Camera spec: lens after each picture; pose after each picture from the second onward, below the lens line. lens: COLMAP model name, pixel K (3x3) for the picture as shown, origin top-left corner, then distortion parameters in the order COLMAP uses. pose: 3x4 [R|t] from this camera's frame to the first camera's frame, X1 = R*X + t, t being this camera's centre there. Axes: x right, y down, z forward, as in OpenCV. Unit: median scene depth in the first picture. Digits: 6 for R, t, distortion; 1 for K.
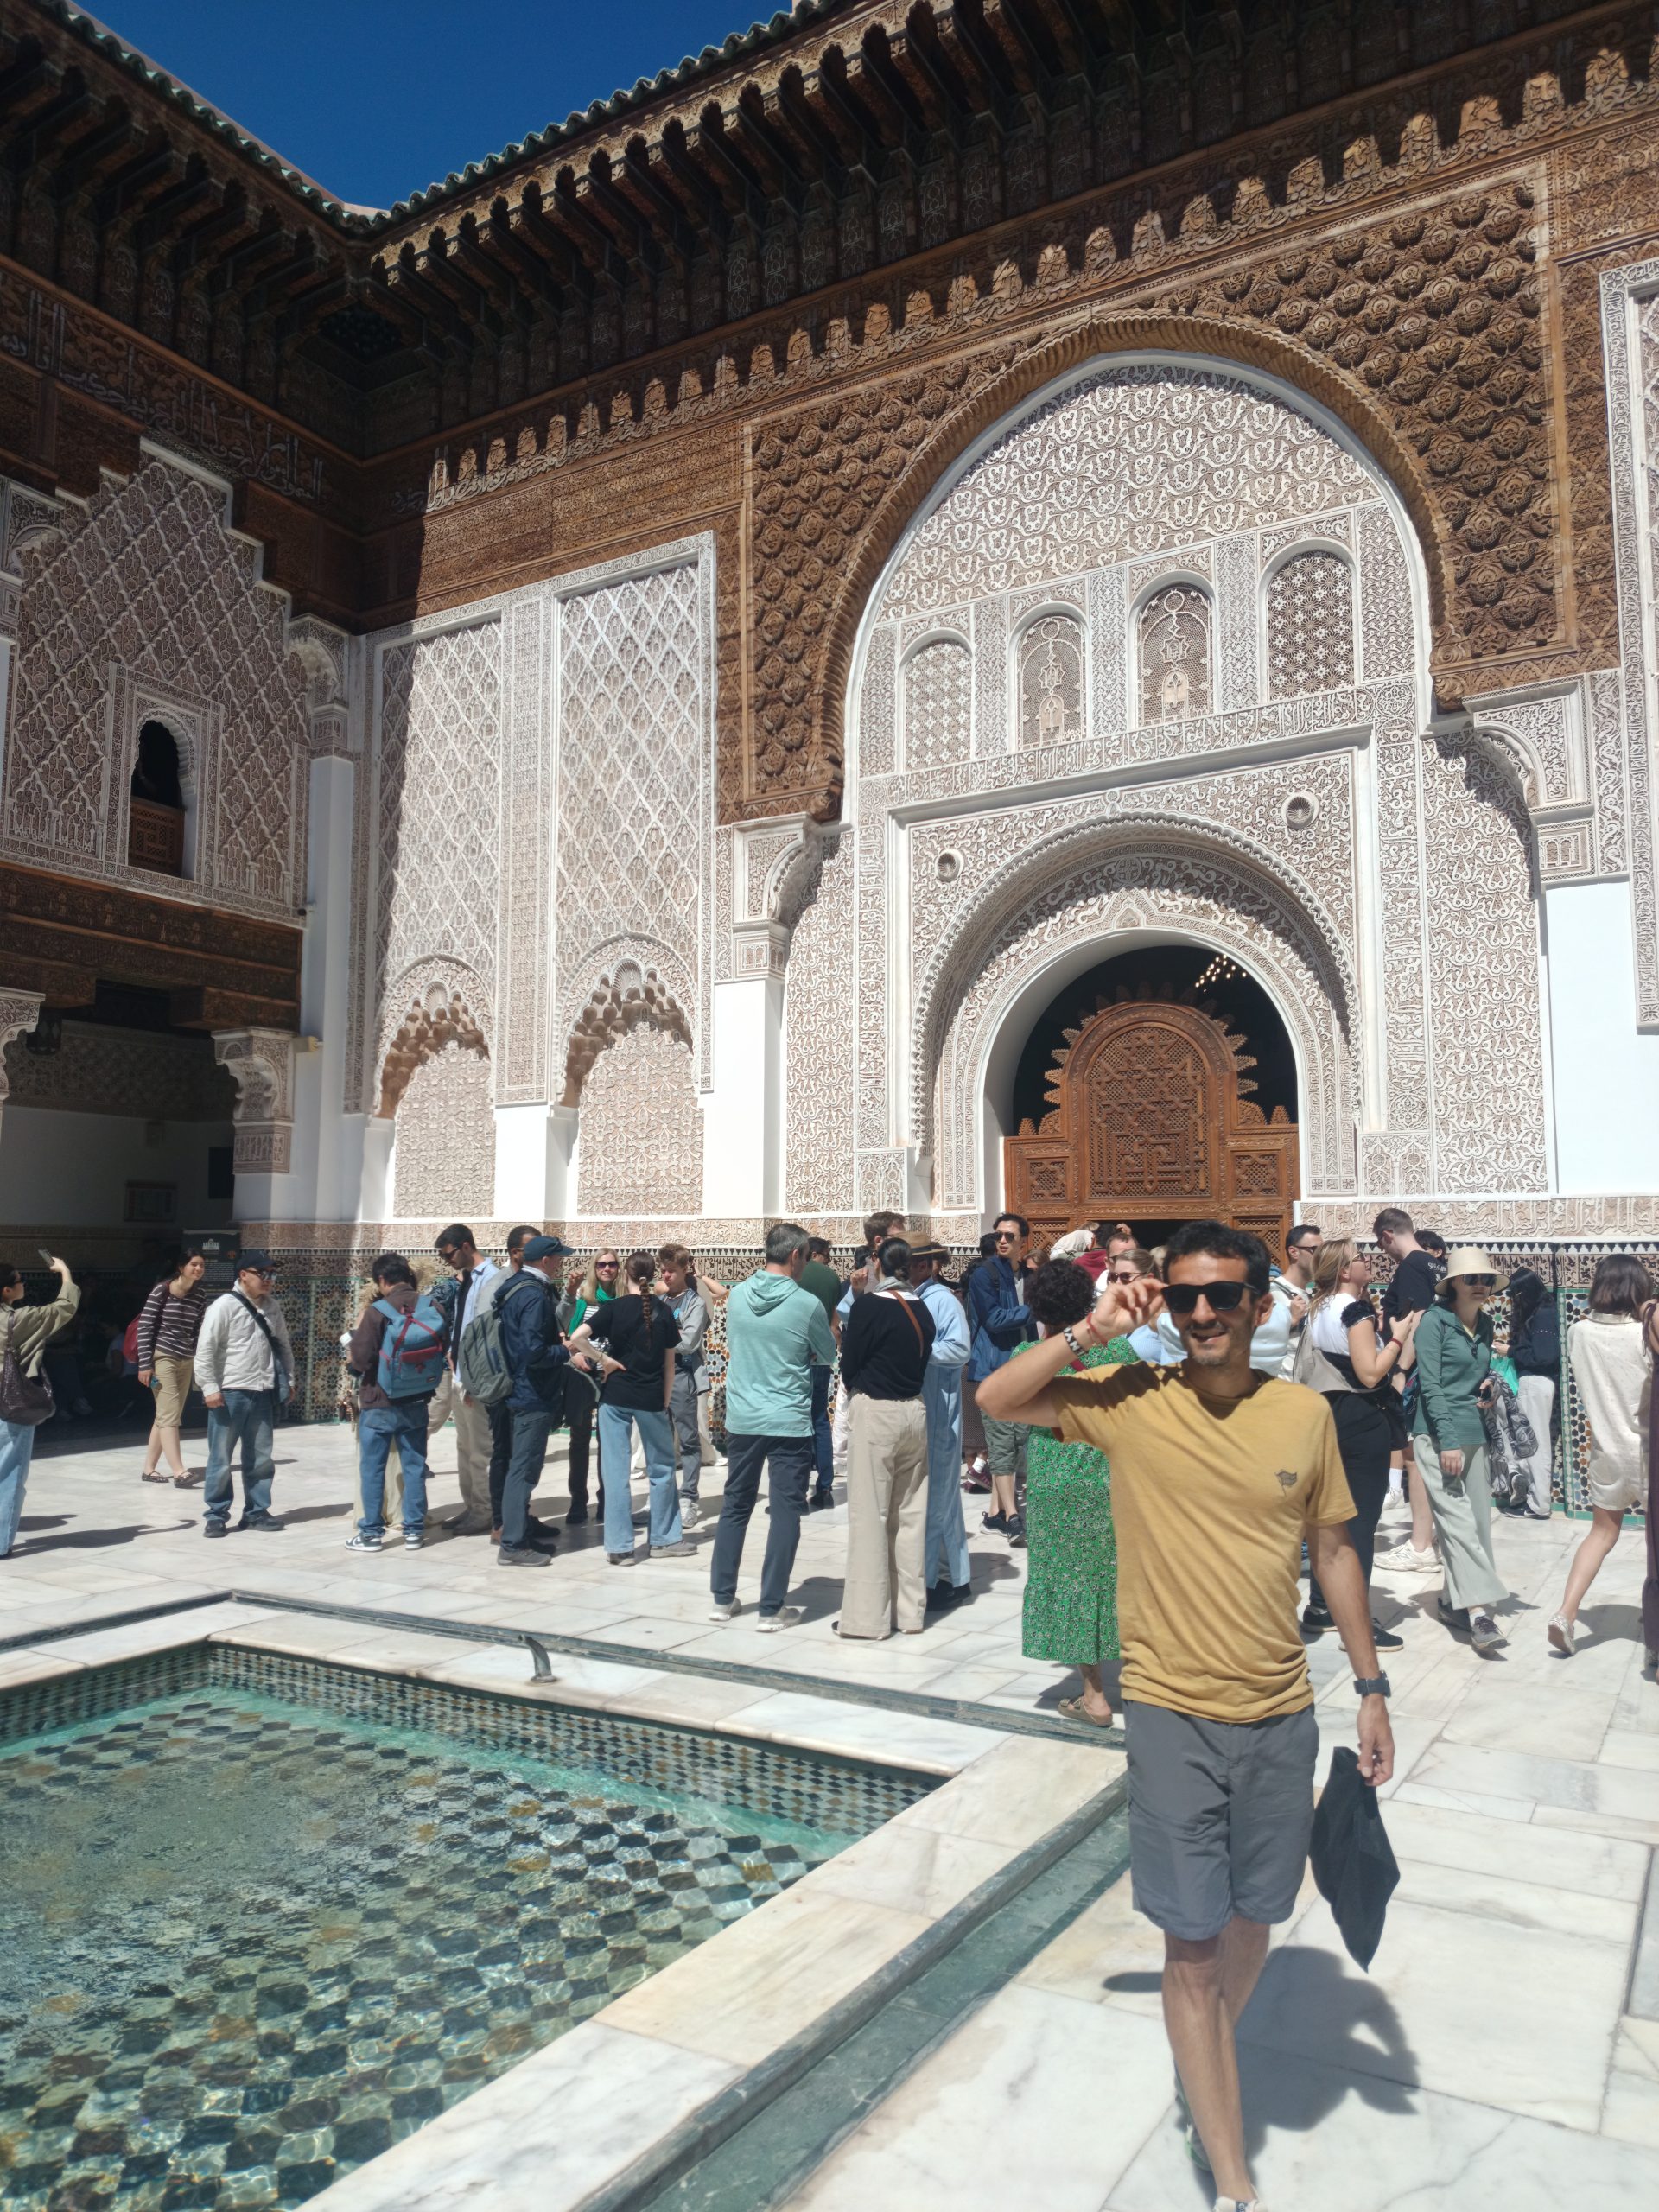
lens RADIAL K [[1547.6, 0, 829.5], [0, 1547.6, 1106.0], [0, 0, 1]] dist [0.088750, -0.111435]
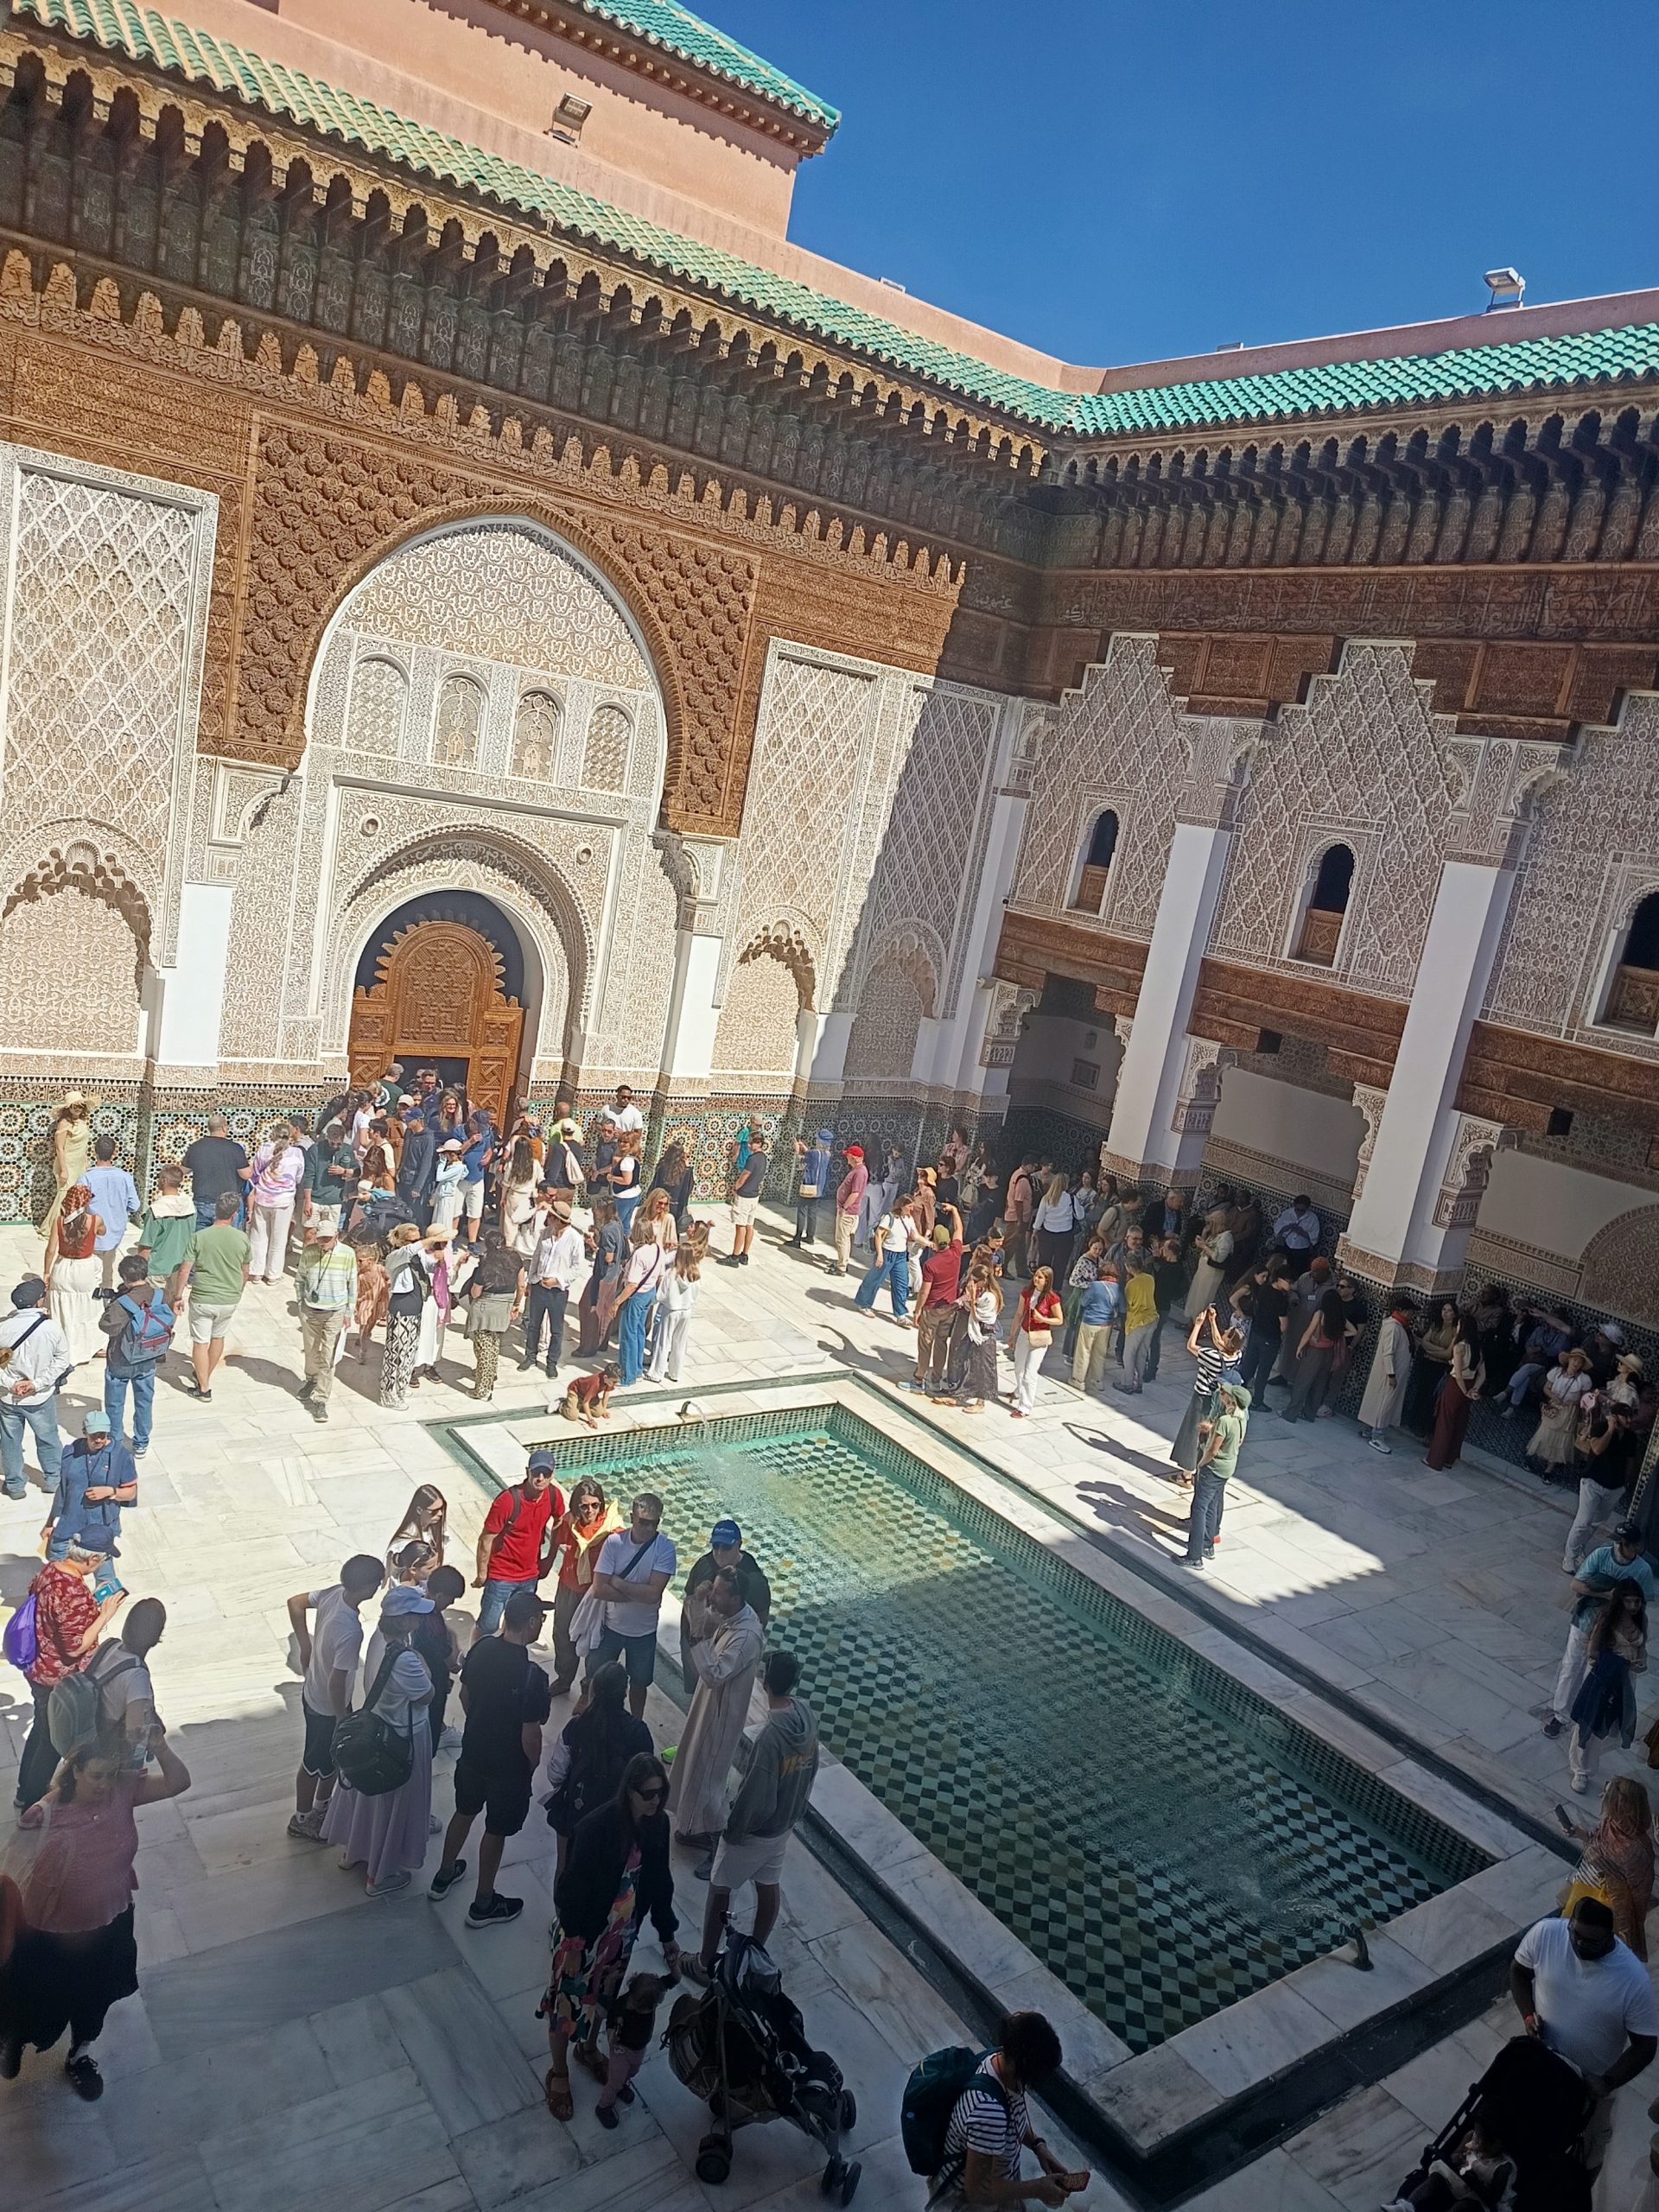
lens RADIAL K [[1547.6, 0, 829.5], [0, 1547.6, 1106.0], [0, 0, 1]] dist [0.088750, -0.111435]
pose [[0.374490, -0.119208, 0.919536, -1.100944], [-0.256012, 0.939859, 0.226106, -0.339456], [-0.891187, -0.320086, 0.321449, 0.070413]]
